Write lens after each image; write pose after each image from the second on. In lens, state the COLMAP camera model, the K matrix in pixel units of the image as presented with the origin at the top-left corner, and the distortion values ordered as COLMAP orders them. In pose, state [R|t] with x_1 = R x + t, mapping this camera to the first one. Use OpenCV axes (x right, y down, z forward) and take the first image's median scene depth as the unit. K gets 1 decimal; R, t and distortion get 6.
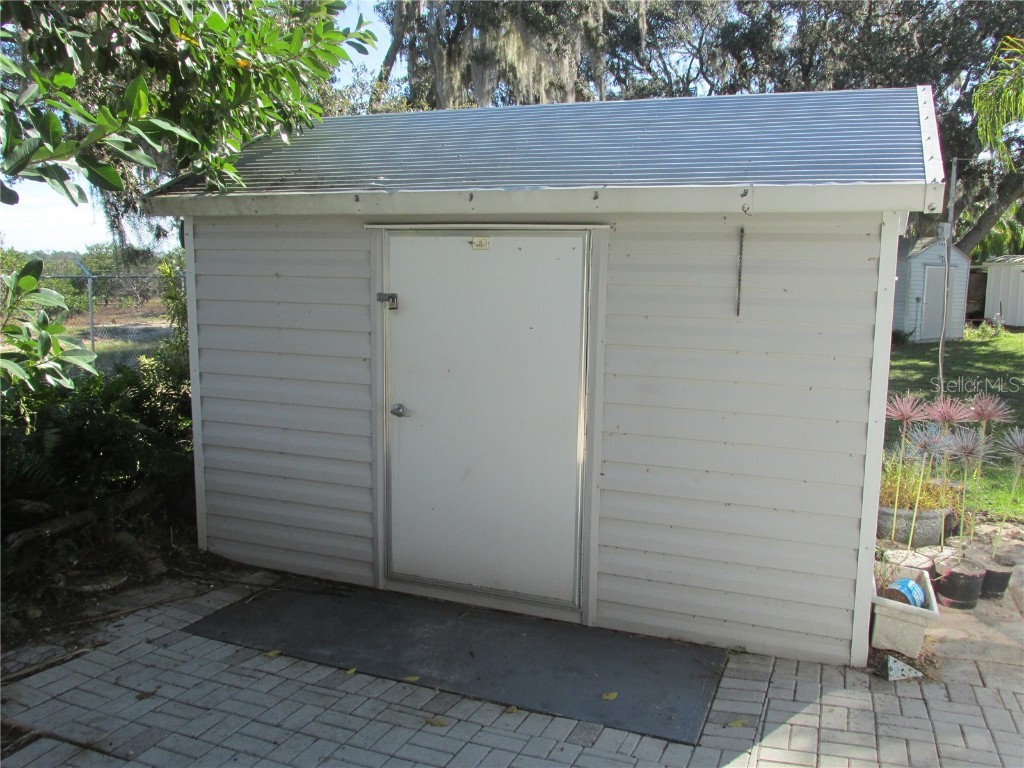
lens RADIAL K [[854.2, 0, 514.5], [0, 854.2, 388.0], [0, 0, 1]] dist [-0.035032, 0.013016]
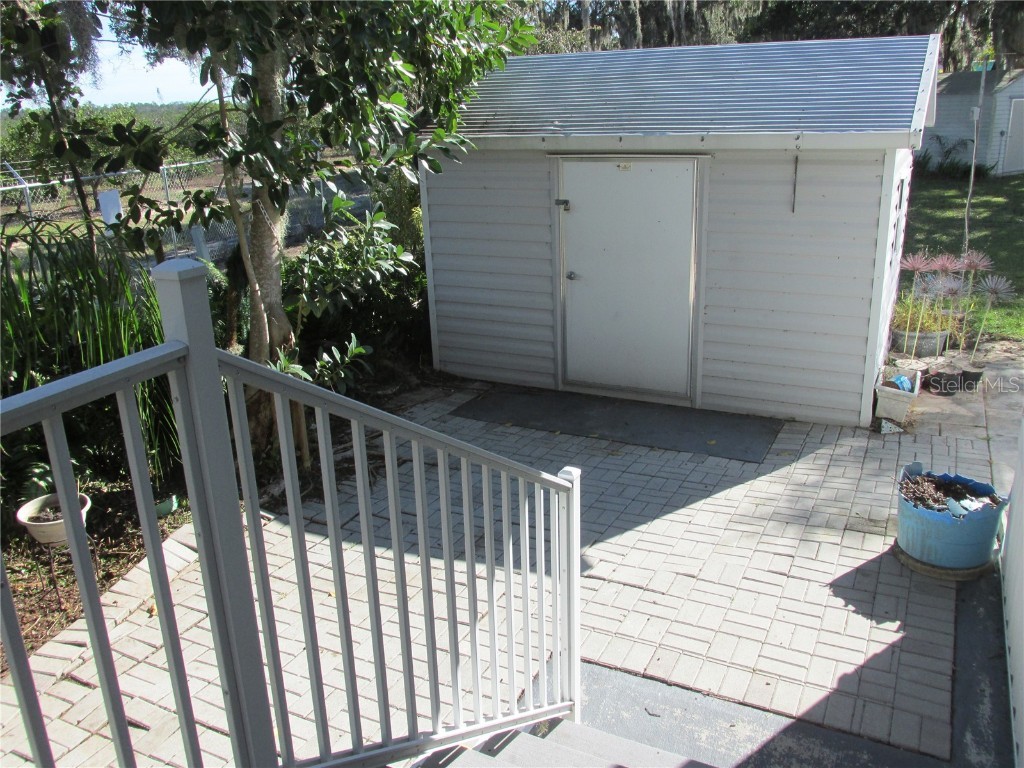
lens RADIAL K [[854.2, 0, 507.7], [0, 854.2, 380.5], [0, 0, 1]] dist [-0.035032, 0.013016]
pose [[0.994094, -0.019059, -0.106838, -0.091567], [0.038060, 0.983157, 0.178754, -0.070955], [0.101632, -0.181764, 0.978076, -0.584438]]
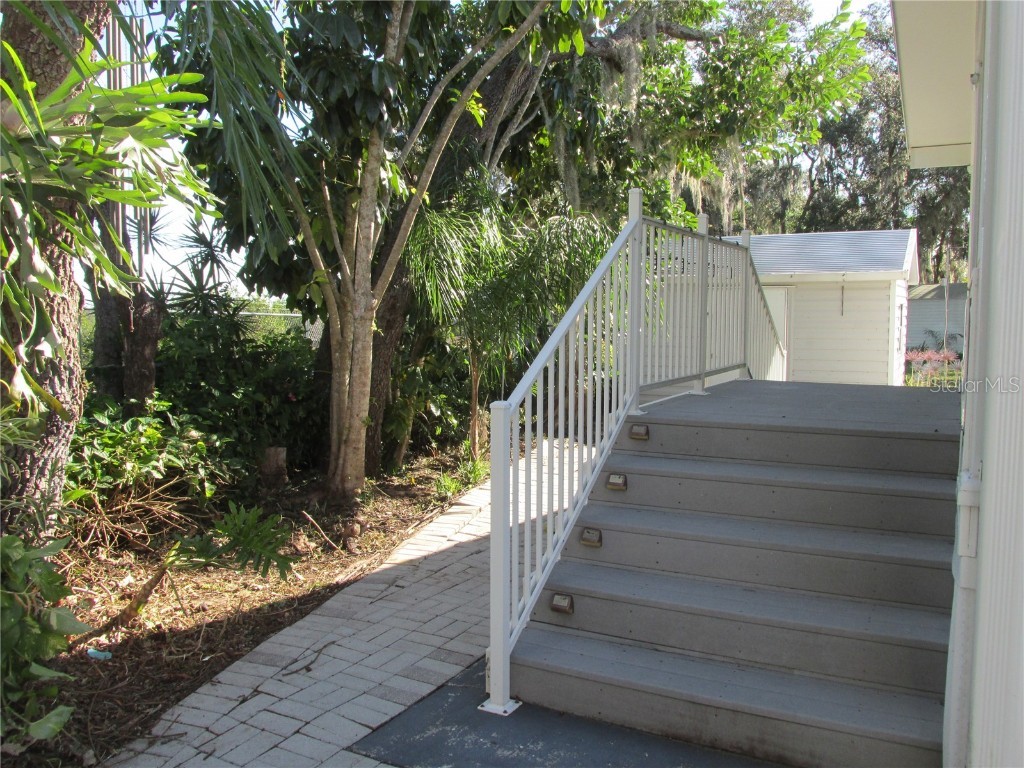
lens RADIAL K [[854.2, 0, 506.5], [0, 854.2, 383.3], [0, 0, 1]] dist [-0.035032, 0.013016]
pose [[0.993260, -0.007809, -0.115645, -0.479951], [0.000745, 0.998137, -0.061002, 0.283504], [0.115906, 0.060505, 0.991416, -1.764955]]
